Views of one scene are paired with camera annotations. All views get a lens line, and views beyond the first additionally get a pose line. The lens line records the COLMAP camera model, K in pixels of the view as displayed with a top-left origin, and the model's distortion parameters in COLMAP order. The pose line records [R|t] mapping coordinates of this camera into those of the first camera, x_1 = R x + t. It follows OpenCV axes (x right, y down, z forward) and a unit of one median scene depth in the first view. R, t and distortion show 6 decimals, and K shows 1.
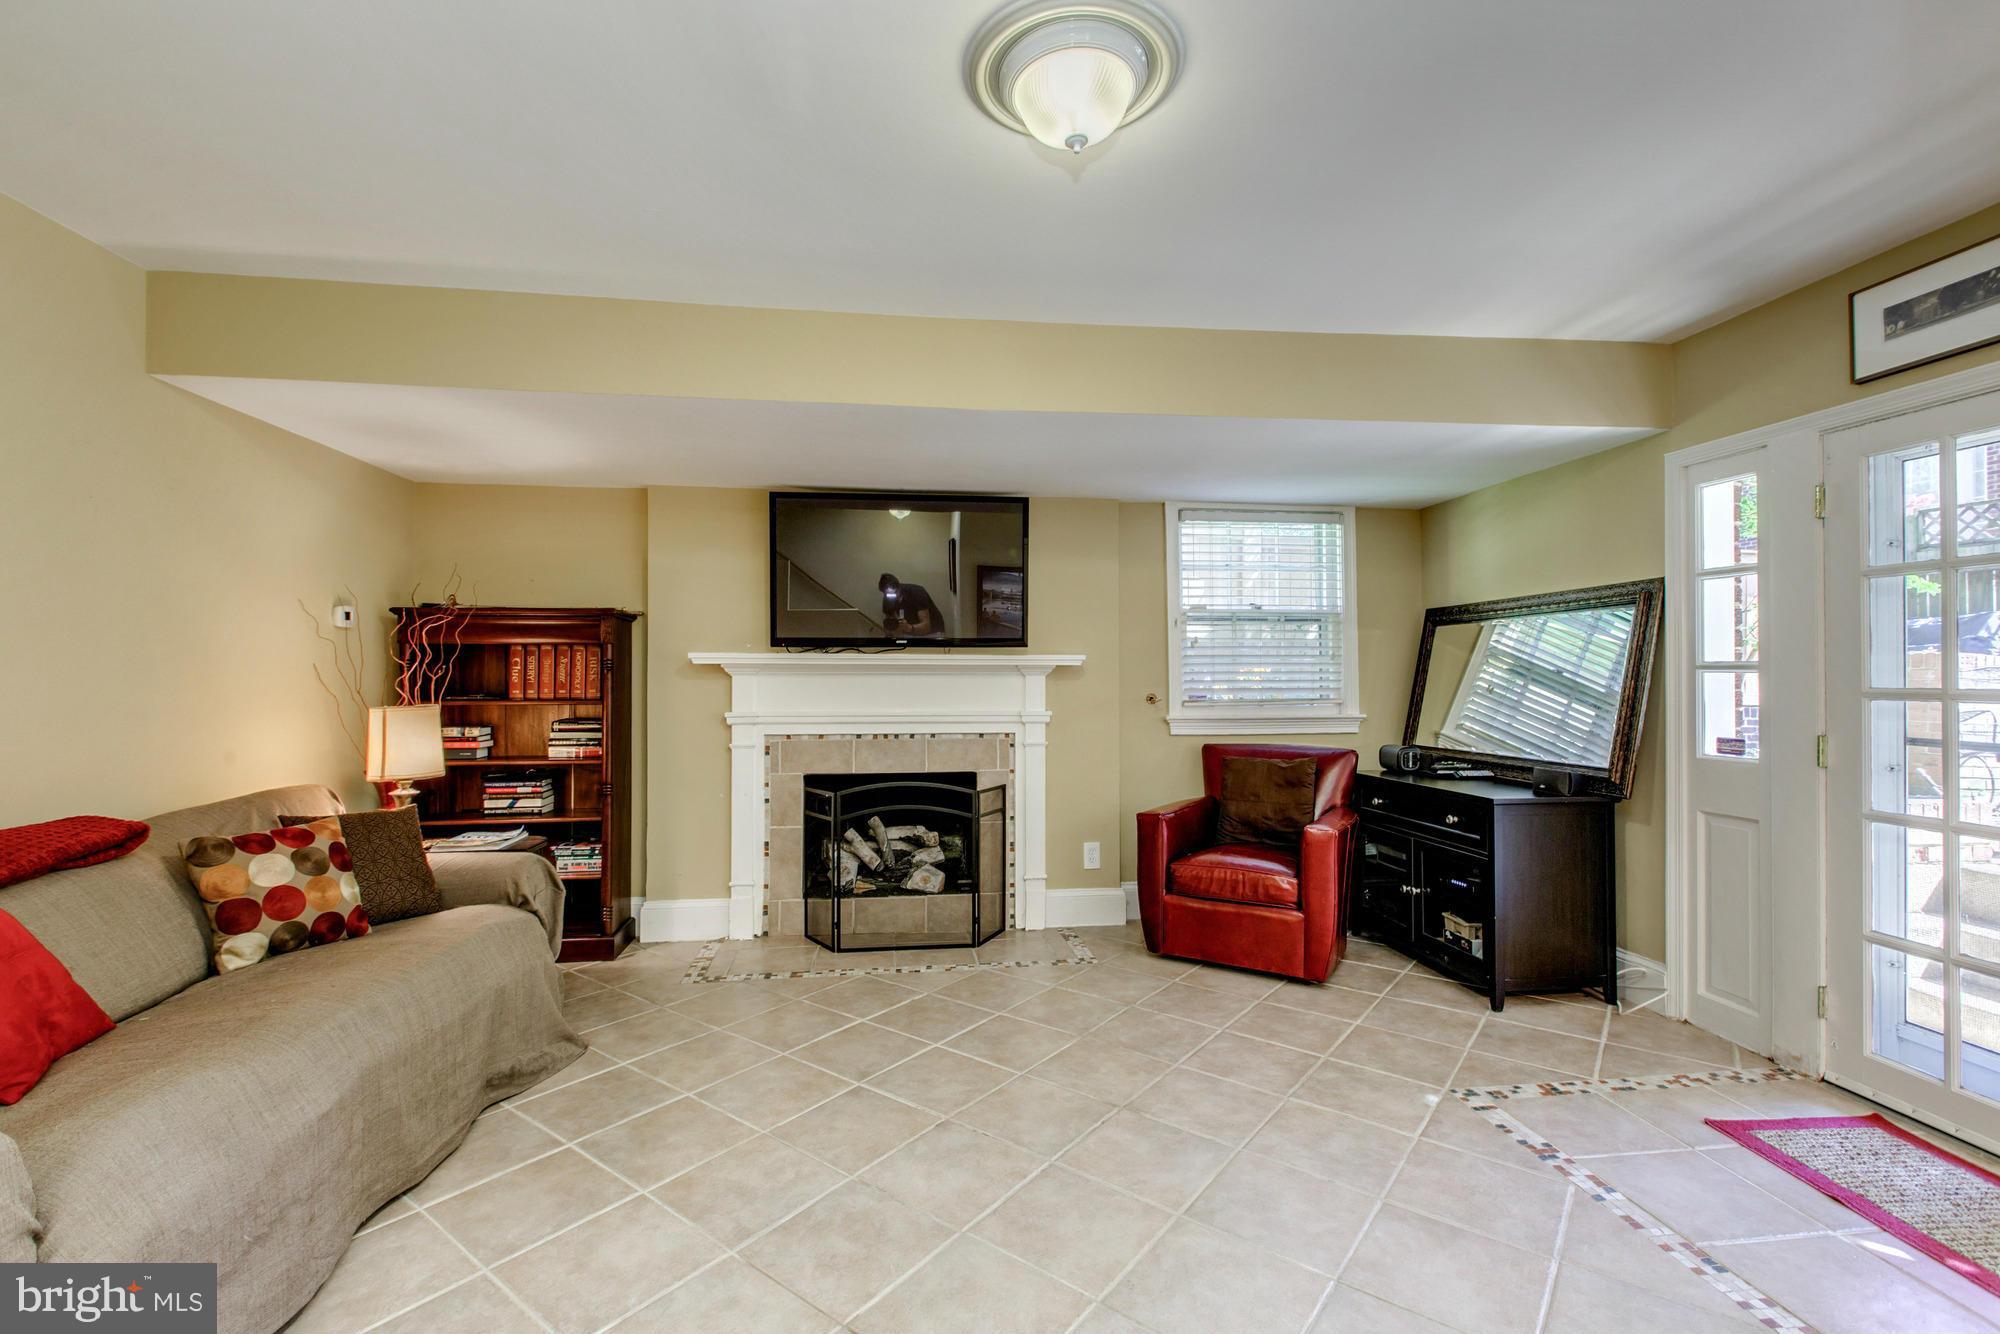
lens RADIAL K [[887.3, 0, 1000.3], [0, 887.3, 668.8], [0, 0, 1]] dist [0.002433, -0.000563]
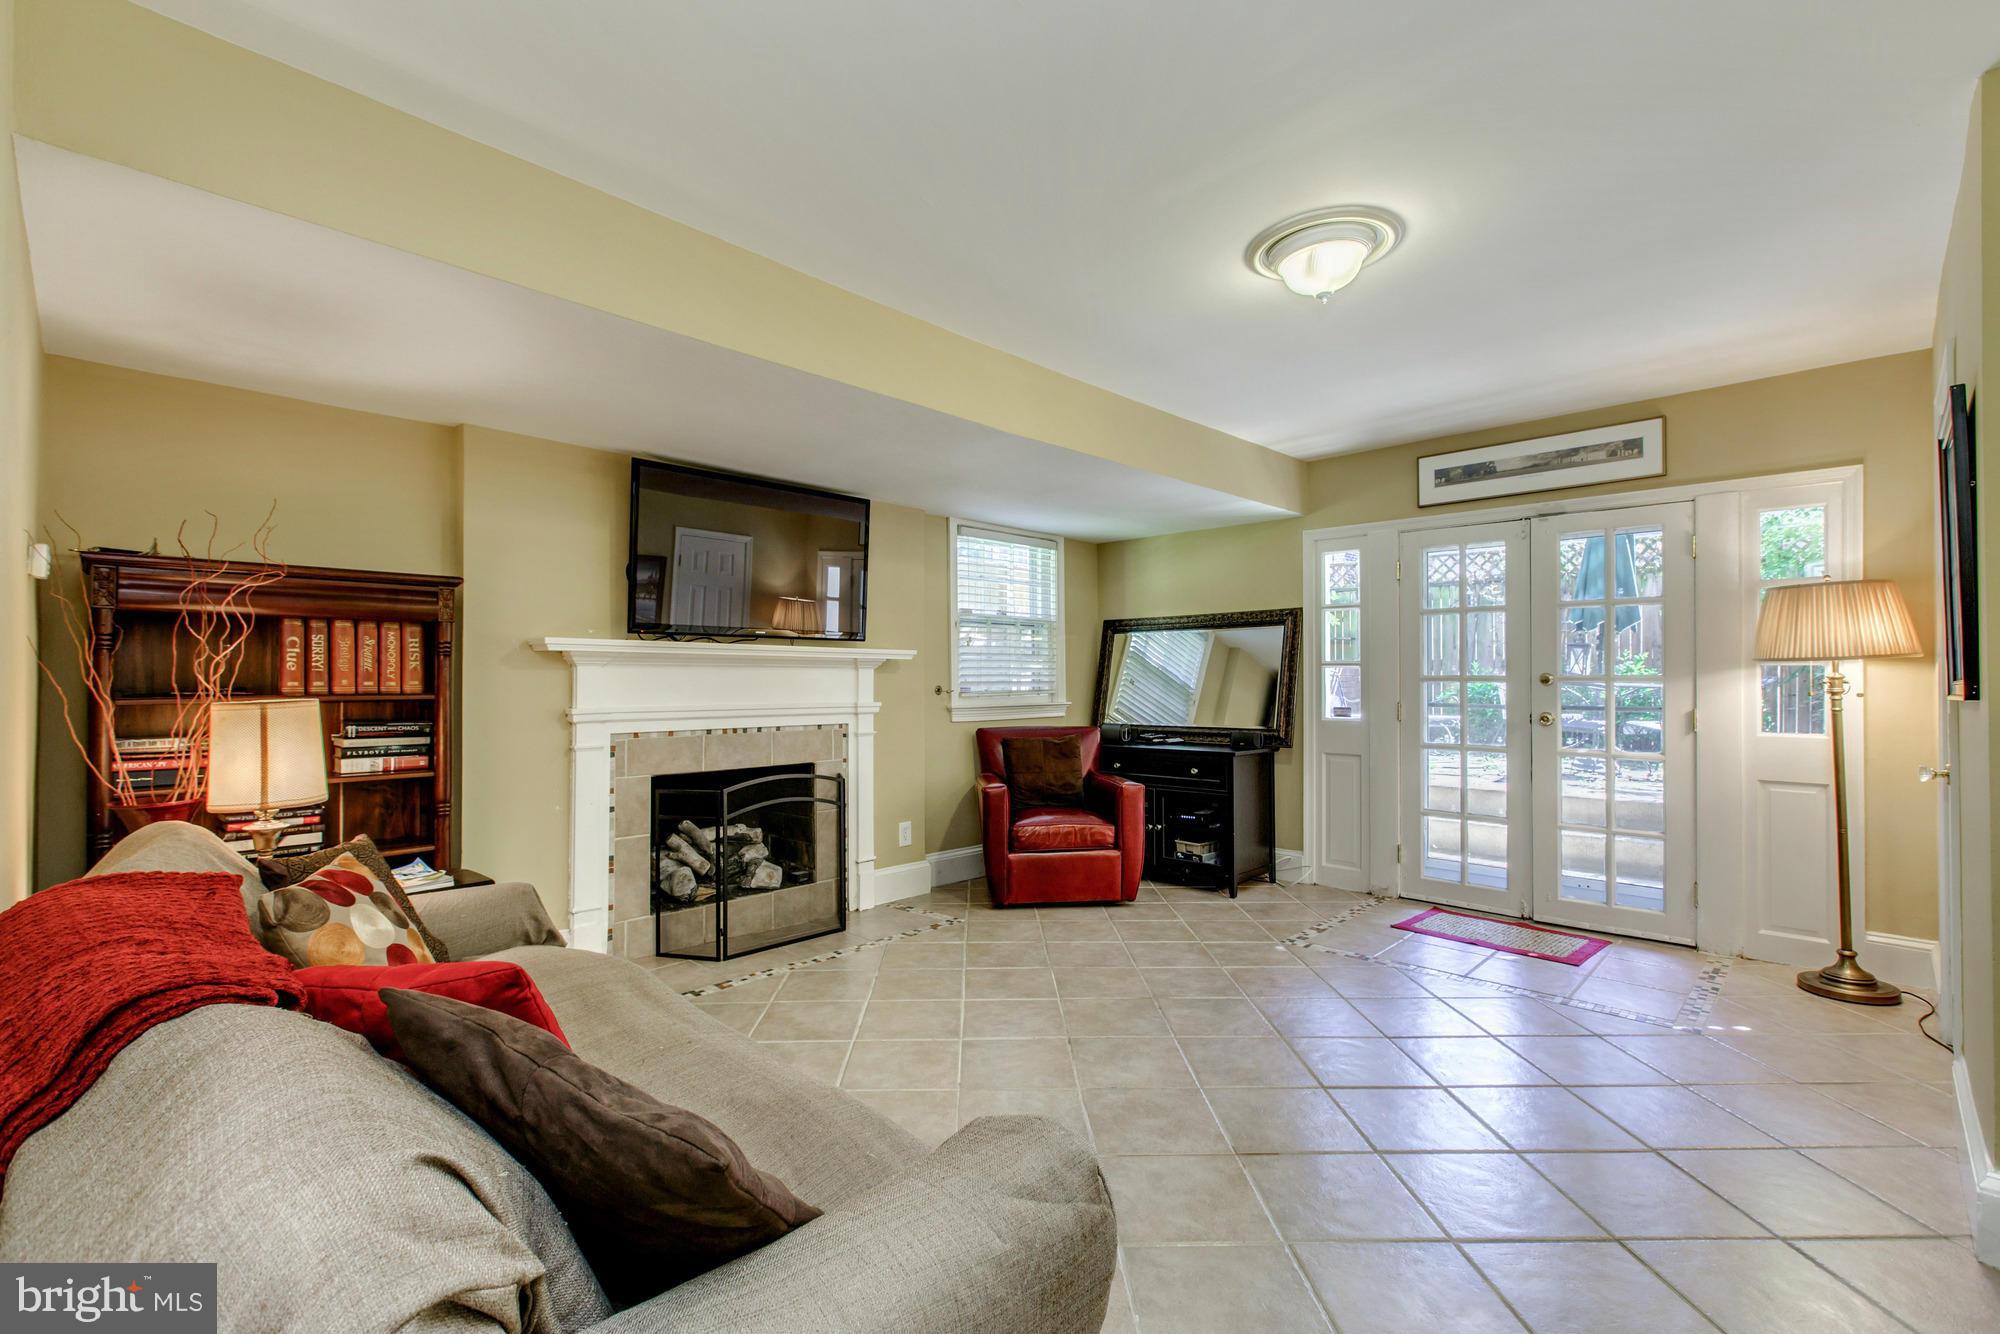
lens RADIAL K [[887.3, 0, 1001.9], [0, 887.3, 668.4], [0, 0, 1]] dist [0.002433, -0.000563]
pose [[0.777003, 0.008117, 0.629445, -0.520094], [-0.005030, 0.999965, -0.006686, 0.014454], [-0.629477, 0.002029, 0.777016, 0.080692]]
